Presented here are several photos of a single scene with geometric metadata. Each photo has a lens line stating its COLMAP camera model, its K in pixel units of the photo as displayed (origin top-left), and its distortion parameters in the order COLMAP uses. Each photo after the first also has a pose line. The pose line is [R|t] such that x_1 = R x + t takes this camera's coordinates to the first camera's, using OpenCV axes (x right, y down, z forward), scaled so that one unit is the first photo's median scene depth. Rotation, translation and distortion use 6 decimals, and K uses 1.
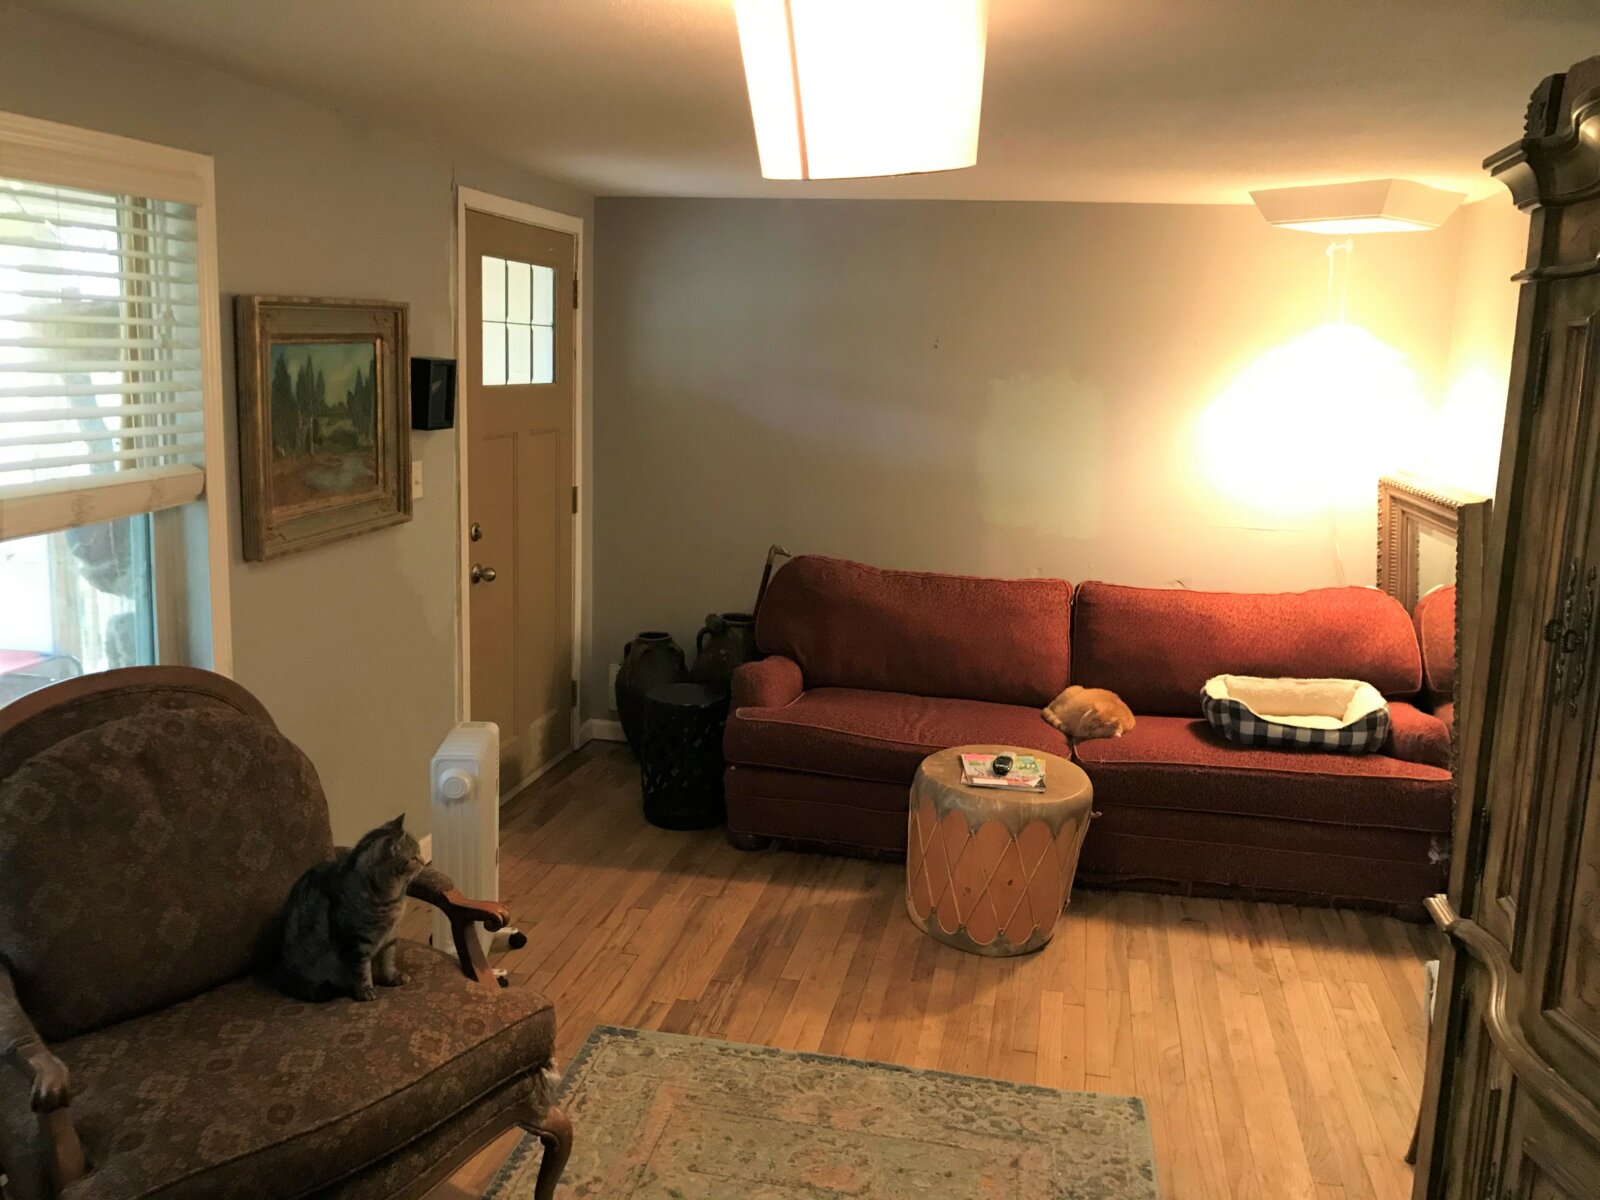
lens RADIAL K [[1298.7, 0, 797.6], [0, 1298.7, 585.4], [0, 0, 1]] dist [0.014135, -0.053358]
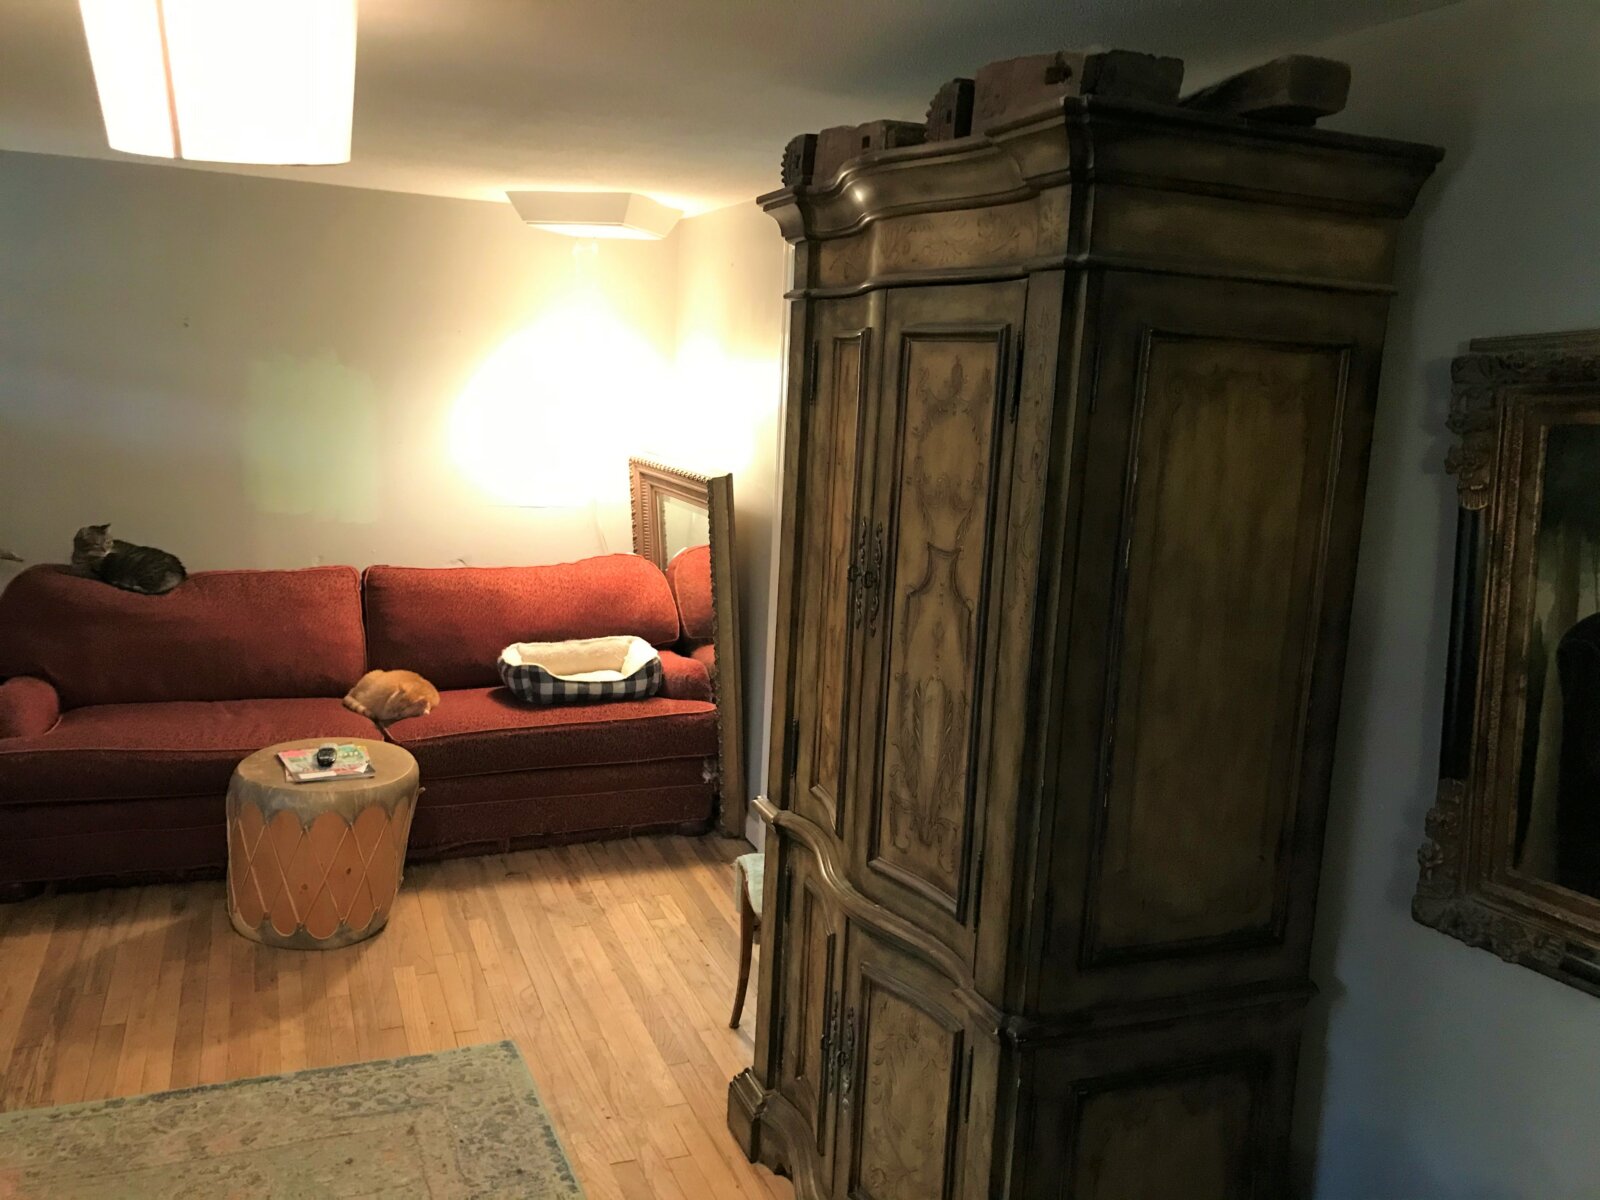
lens RADIAL K [[1298.7, 0, 814.9], [0, 1298.7, 594.3], [0, 0, 1]] dist [0.014135, -0.053358]
pose [[0.815348, -0.083900, 0.572860, -0.097445], [0.071322, 0.996463, 0.044429, -0.002263], [-0.574561, 0.004633, 0.818449, -0.024065]]
